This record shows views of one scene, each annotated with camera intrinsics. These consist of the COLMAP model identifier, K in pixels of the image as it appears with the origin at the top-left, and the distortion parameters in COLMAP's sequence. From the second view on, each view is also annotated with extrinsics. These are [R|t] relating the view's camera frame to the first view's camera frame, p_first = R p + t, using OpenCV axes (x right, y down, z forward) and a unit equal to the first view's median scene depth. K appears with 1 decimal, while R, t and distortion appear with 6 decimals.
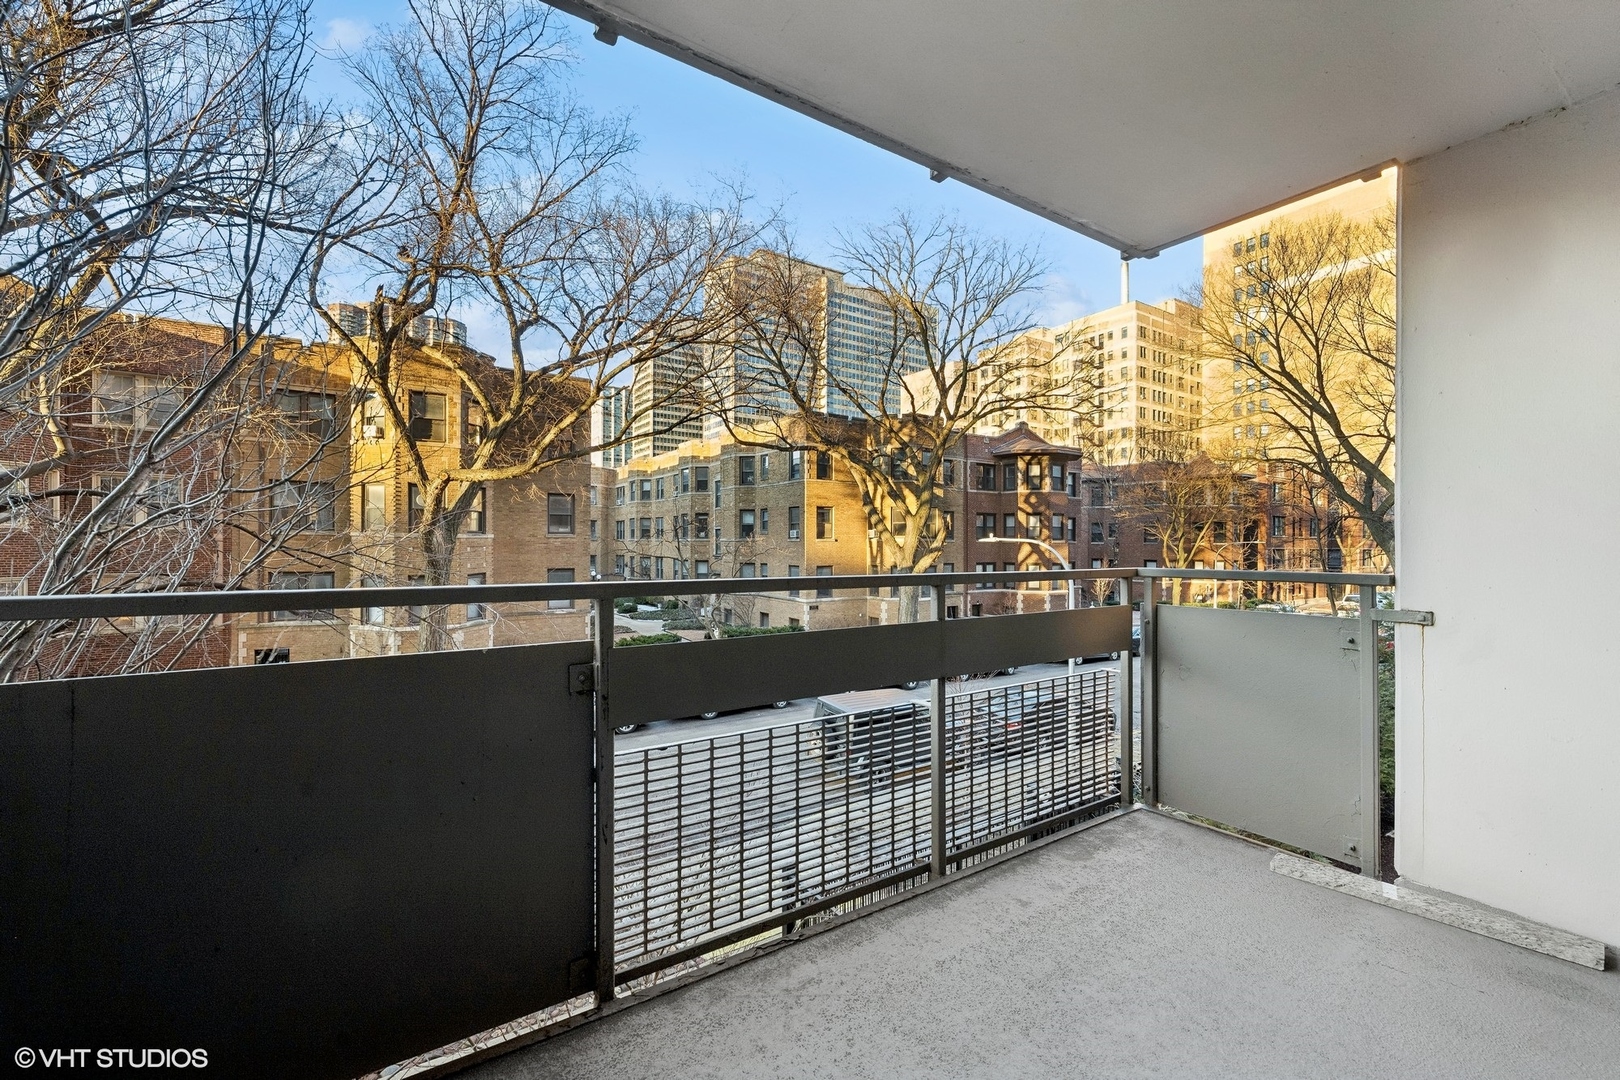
lens RADIAL K [[656.8, 0, 812.2], [0, 656.8, 544.6], [0, 0, 1]] dist [0.000915, 0.000037]
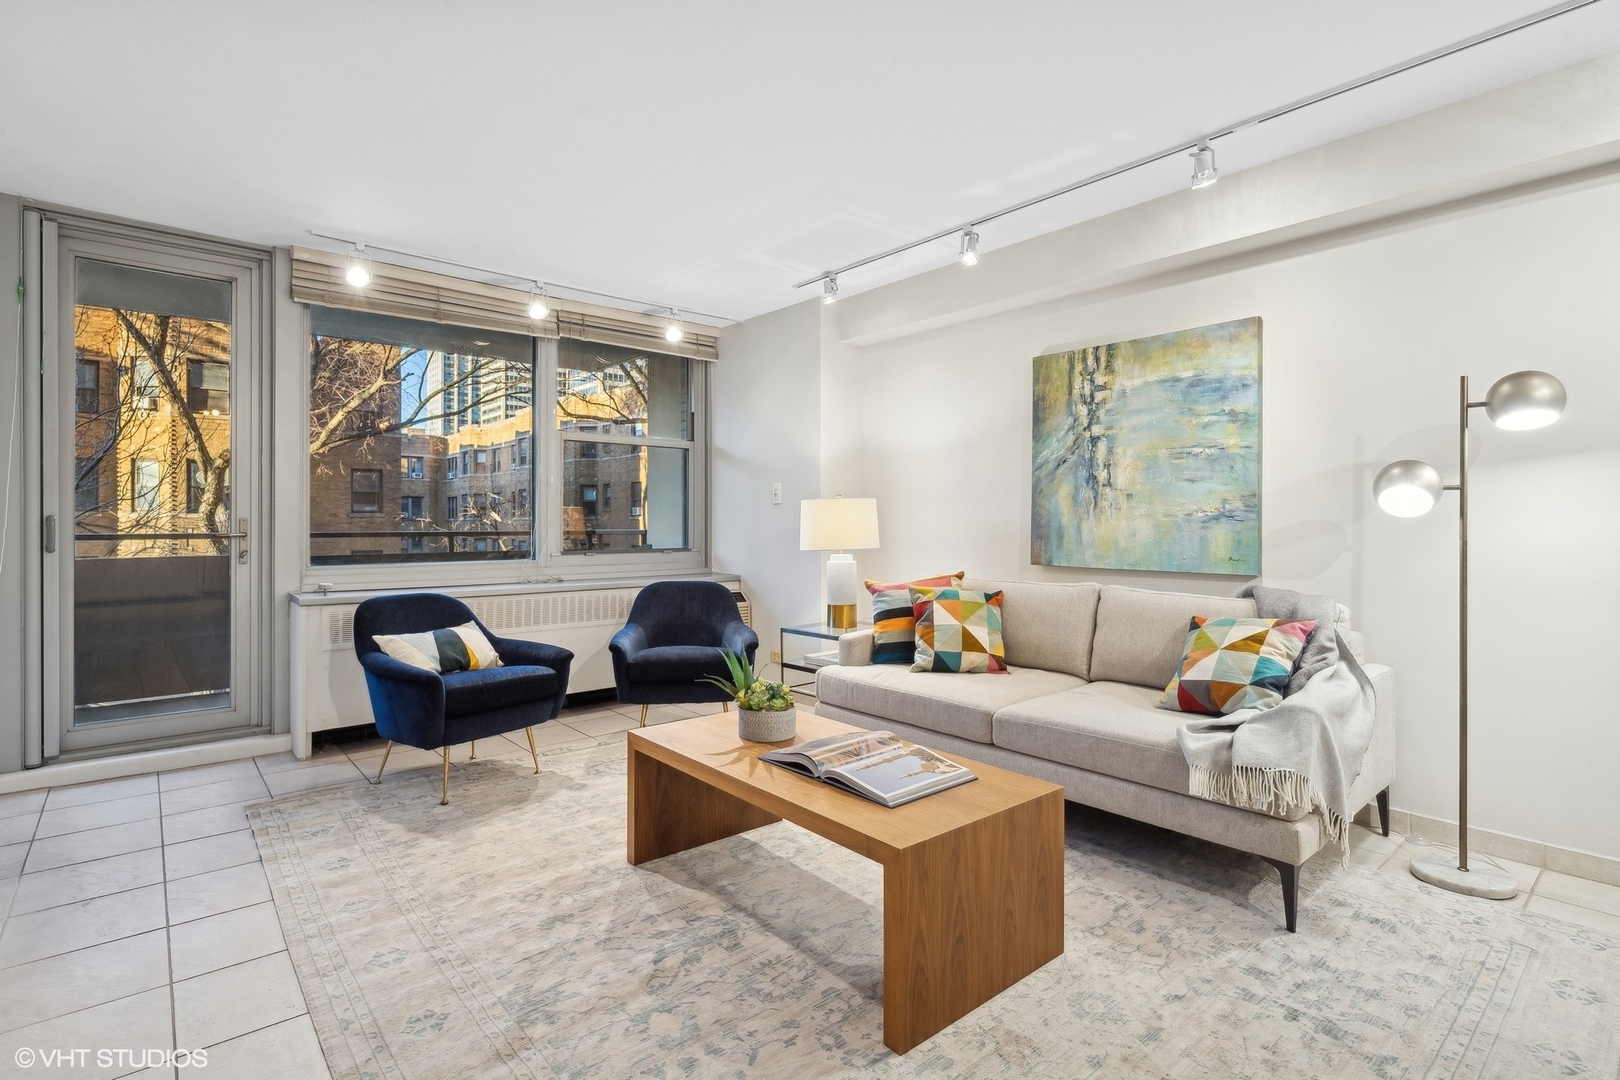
lens RADIAL K [[787.1, 0, 811.5], [0, 787.1, 522.8], [0, 0, 1]] dist [0.000346, 0.000673]
pose [[0.992664, -0.006321, 0.120740, 0.129070], [0.006412, 0.999979, -0.000358, 0.002796], [-0.120735, 0.001130, 0.992684, -0.214644]]
